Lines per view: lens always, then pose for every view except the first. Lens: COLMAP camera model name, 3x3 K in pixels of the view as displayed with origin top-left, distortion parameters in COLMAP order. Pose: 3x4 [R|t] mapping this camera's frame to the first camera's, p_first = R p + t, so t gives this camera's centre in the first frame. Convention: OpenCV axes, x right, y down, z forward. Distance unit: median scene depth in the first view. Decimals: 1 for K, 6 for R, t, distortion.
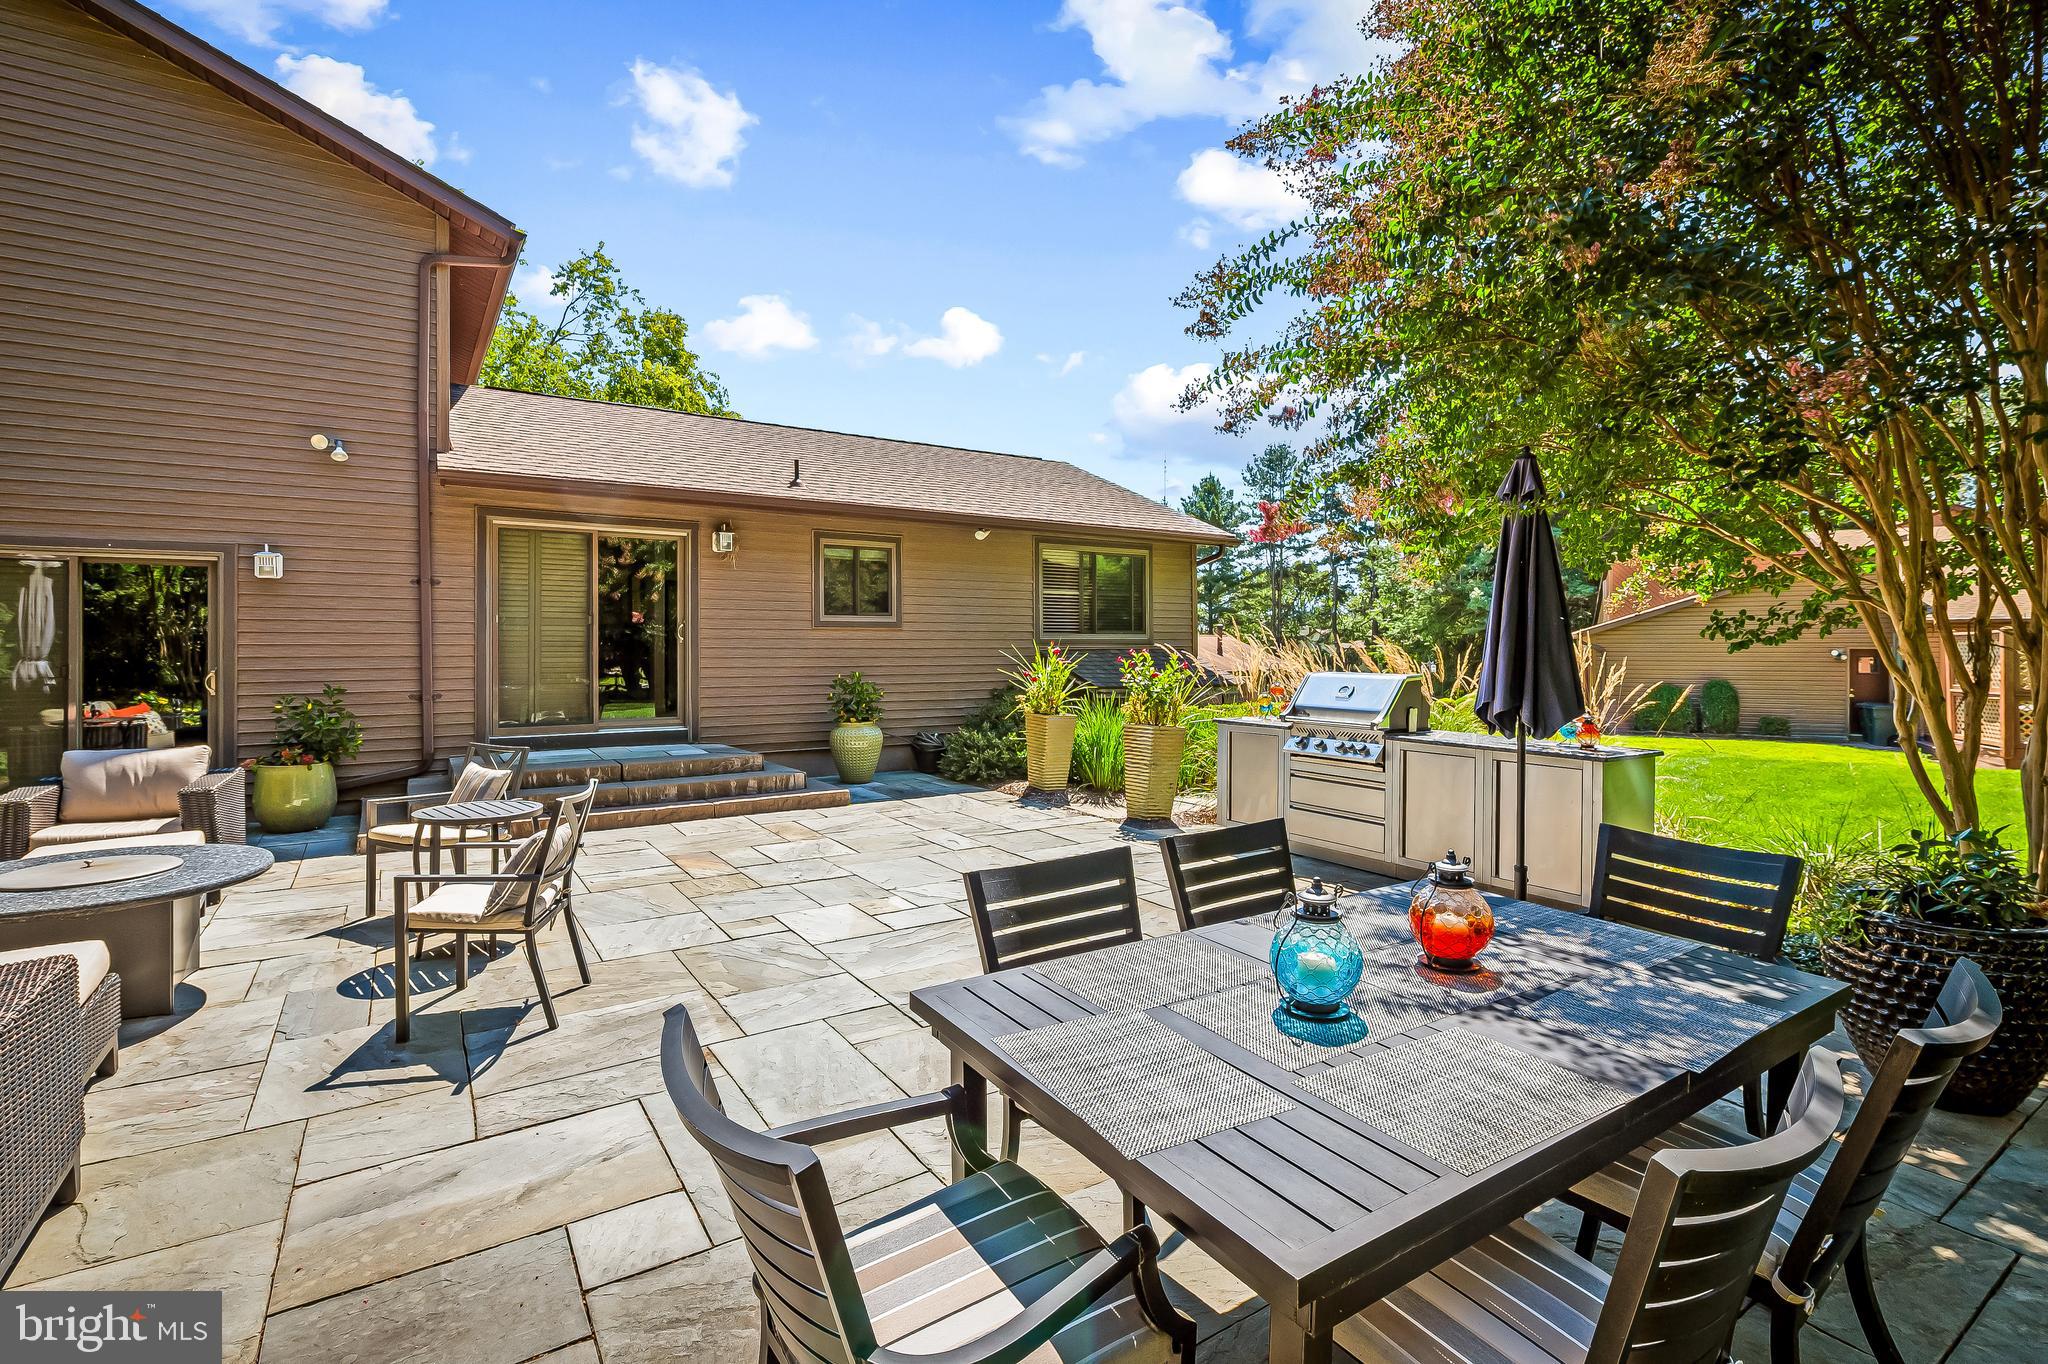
lens RADIAL K [[952.4, 0, 1026.1], [0, 952.4, 641.5], [0, 0, 1]] dist [-0.004984, -0.001205]
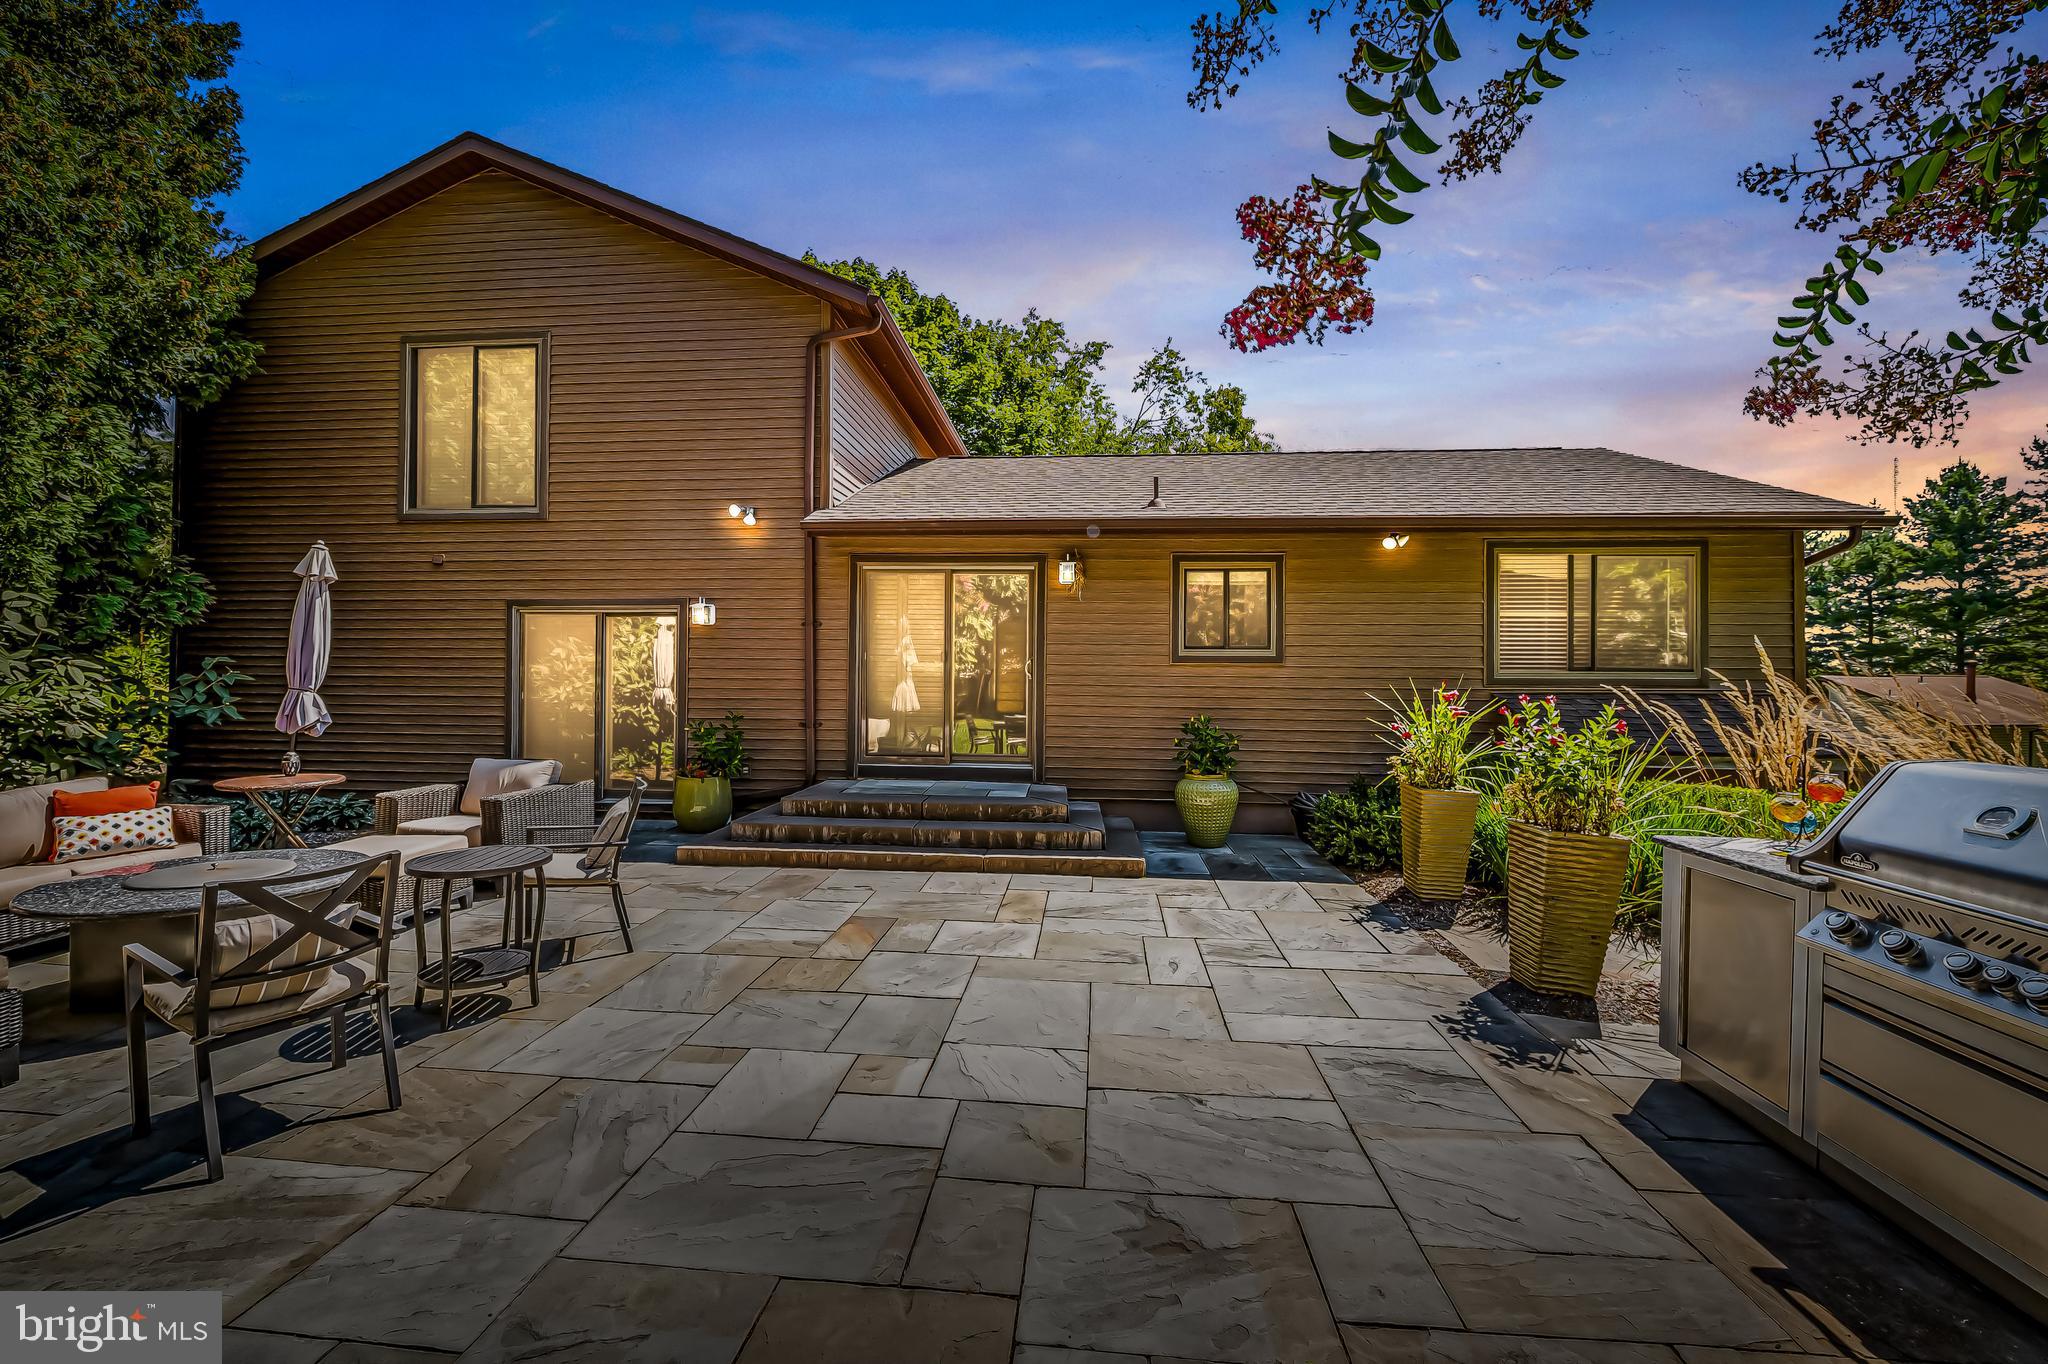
lens RADIAL K [[814.2, 0, 1024.0], [0, 814.2, 682.0], [0, 0, 1]] dist [-0.009638, 0.000231]
pose [[0.777687, 0.009253, -0.628583, 0.154360], [-0.006806, 0.999957, 0.006299, -0.001061], [0.628614, -0.000620, 0.777717, 0.340141]]
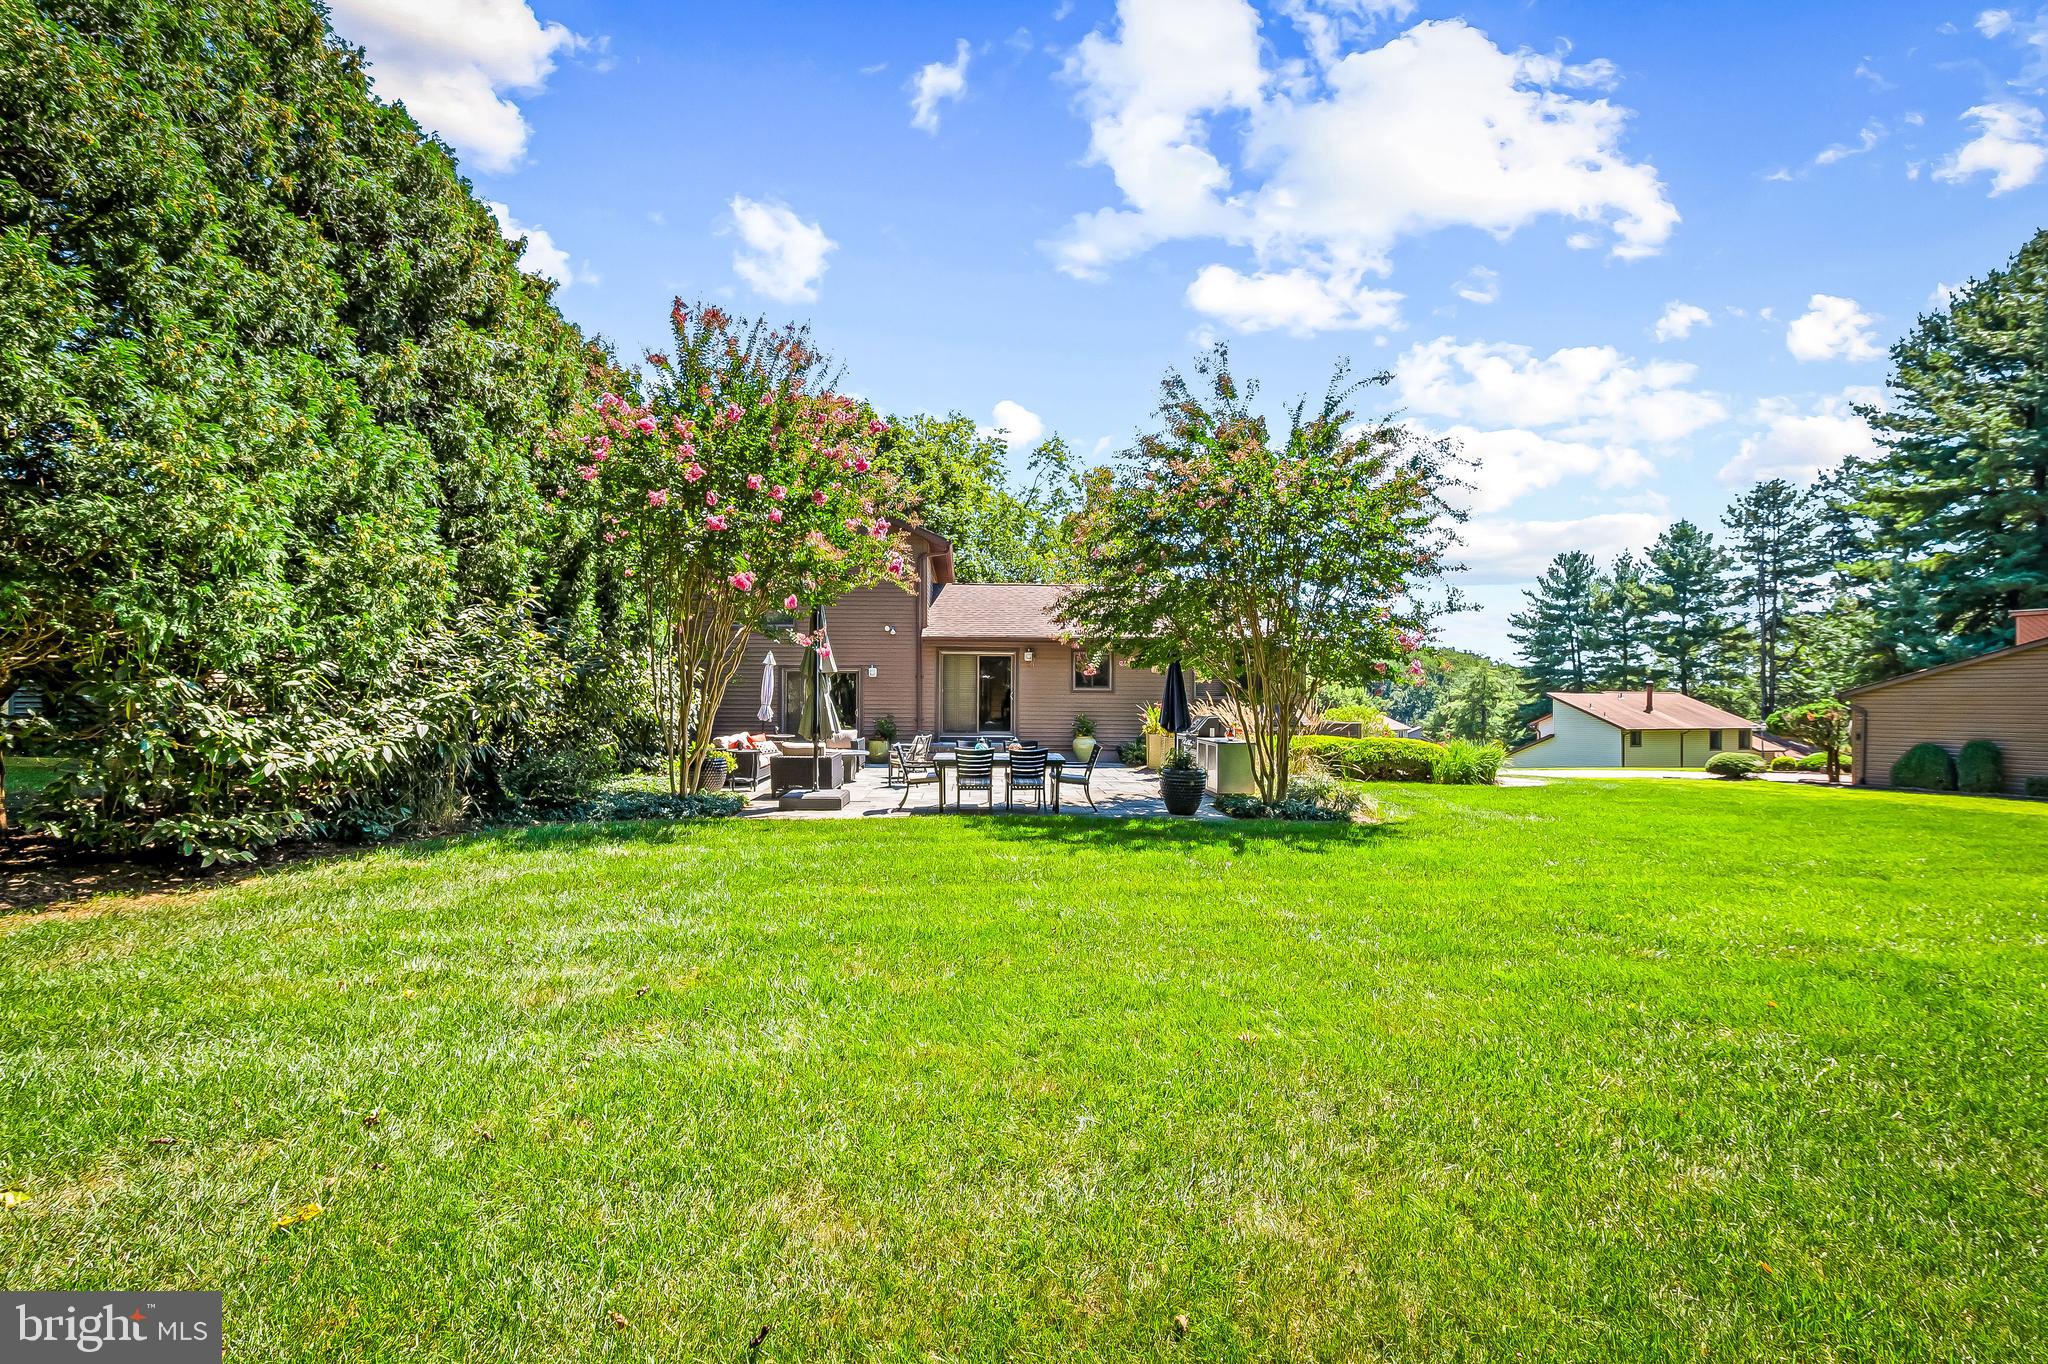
lens RADIAL K [[952.4, 0, 1026.1], [0, 952.4, 641.5], [0, 0, 1]] dist [-0.004984, -0.001205]
pose [[0.865370, -0.024013, -0.500557, 0.827450], [-0.004295, 0.998459, -0.055324, -0.013059], [0.501115, 0.050026, 0.863934, -0.994707]]
